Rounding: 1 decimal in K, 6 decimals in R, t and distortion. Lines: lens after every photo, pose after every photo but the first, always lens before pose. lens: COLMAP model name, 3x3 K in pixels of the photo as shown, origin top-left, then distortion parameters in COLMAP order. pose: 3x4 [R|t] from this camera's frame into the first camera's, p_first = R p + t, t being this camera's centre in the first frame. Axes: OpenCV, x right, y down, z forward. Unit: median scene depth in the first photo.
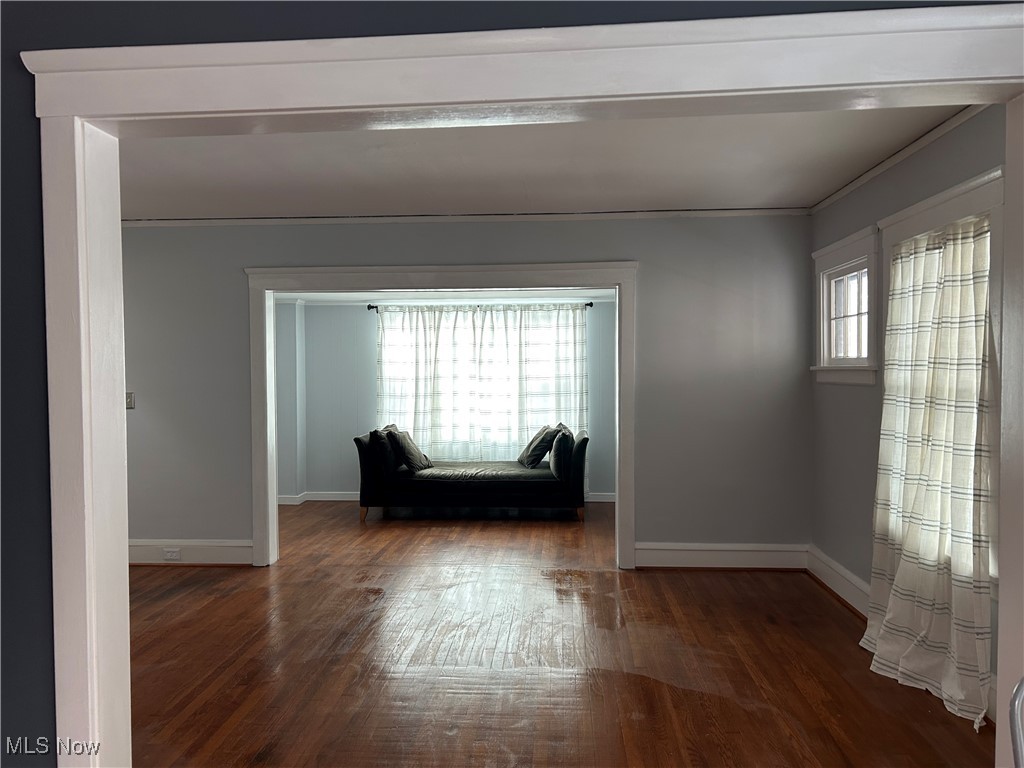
lens RADIAL K [[777.4, 0, 517.2], [0, 777.4, 385.8], [0, 0, 1]] dist [0.071186, -0.073746]
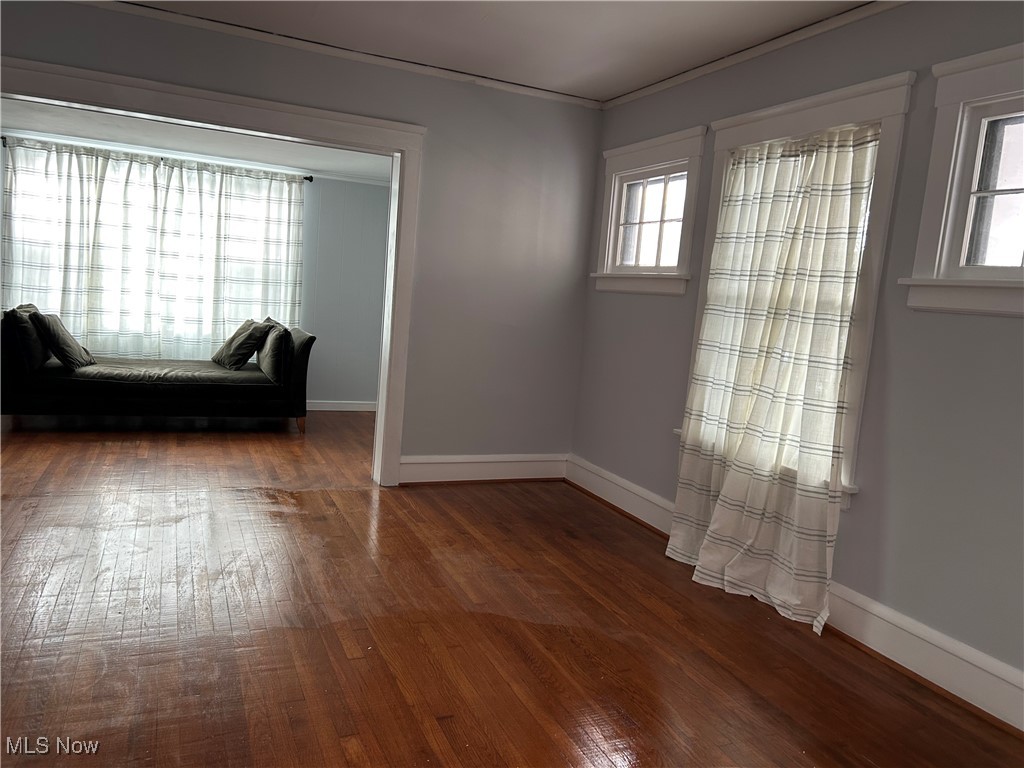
lens RADIAL K [[777.4, 0, 518.4], [0, 777.4, 383.3], [0, 0, 1]] dist [0.071186, -0.073746]
pose [[0.885178, 0.024258, 0.464621, -0.125943], [-0.077117, 0.992476, 0.095104, 0.022681], [-0.458818, -0.120014, 0.880388, 0.159545]]
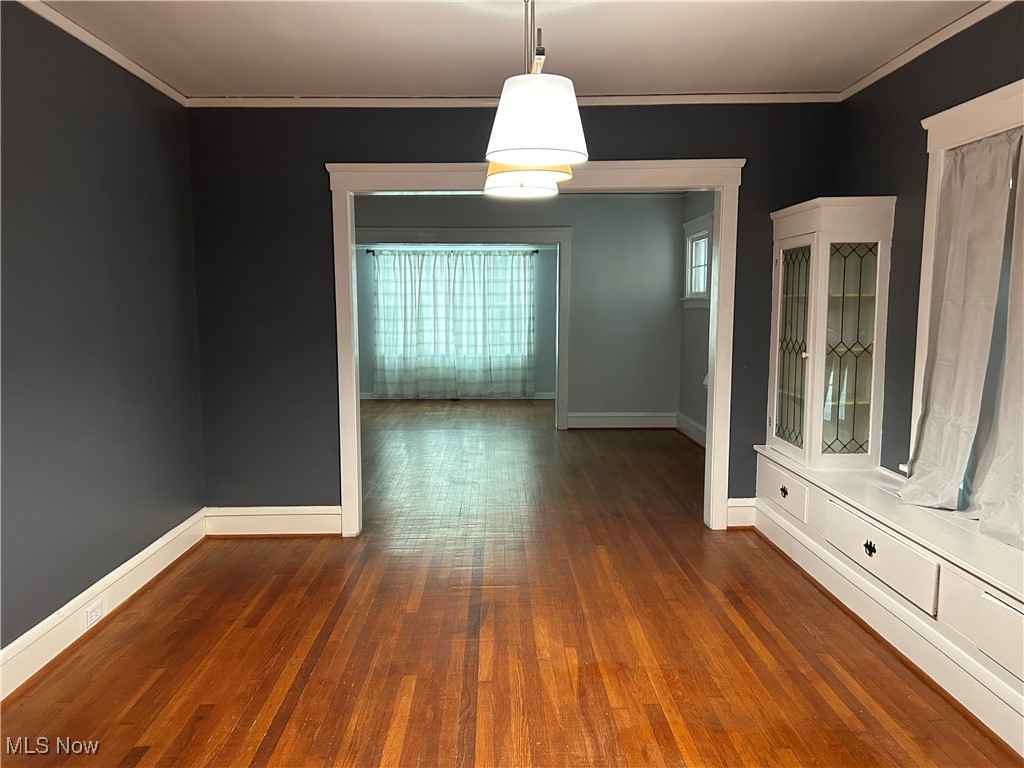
lens RADIAL K [[777.4, 0, 522.4], [0, 777.4, 412.6], [0, 0, 1]] dist [0.071186, -0.073746]
pose [[0.995890, -0.006563, 0.090331, -0.069024], [-0.003956, 0.993266, 0.115785, 0.019803], [-0.090483, -0.115666, 0.989158, -0.460908]]
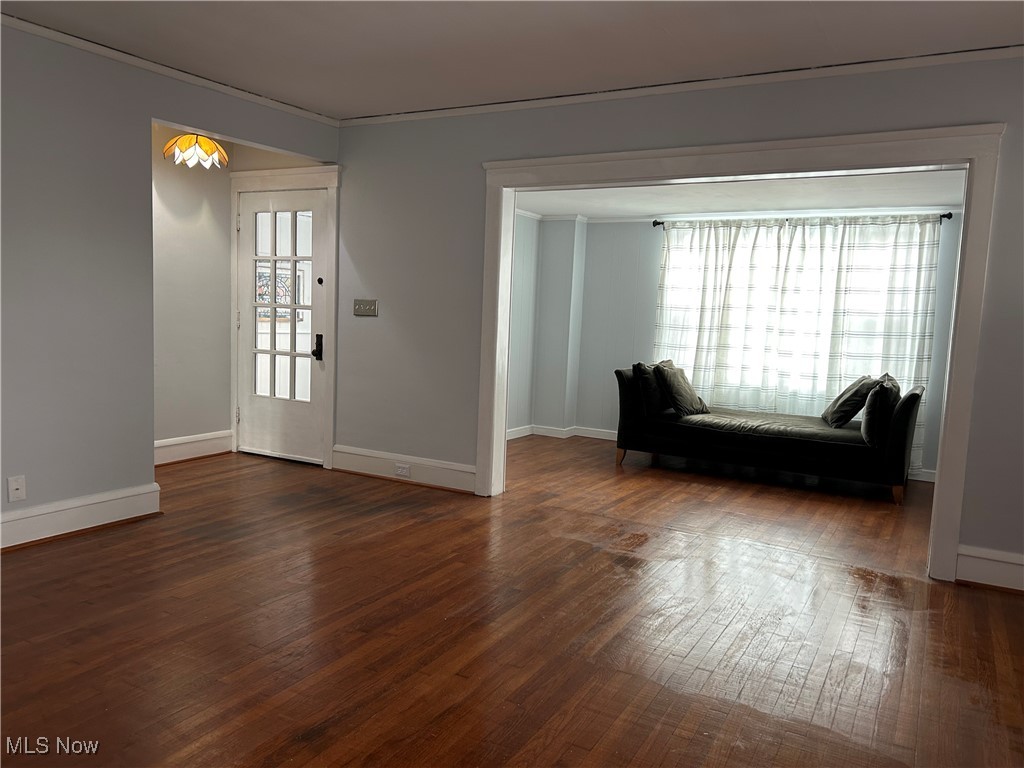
lens RADIAL K [[777.4, 0, 516.6], [0, 777.4, 381.3], [0, 0, 1]] dist [0.071186, -0.073746]
pose [[0.900670, 0.083583, -0.426388, 0.076188], [-0.058458, 0.995712, 0.071702, 0.028010], [0.430552, -0.039654, 0.901694, 0.194050]]
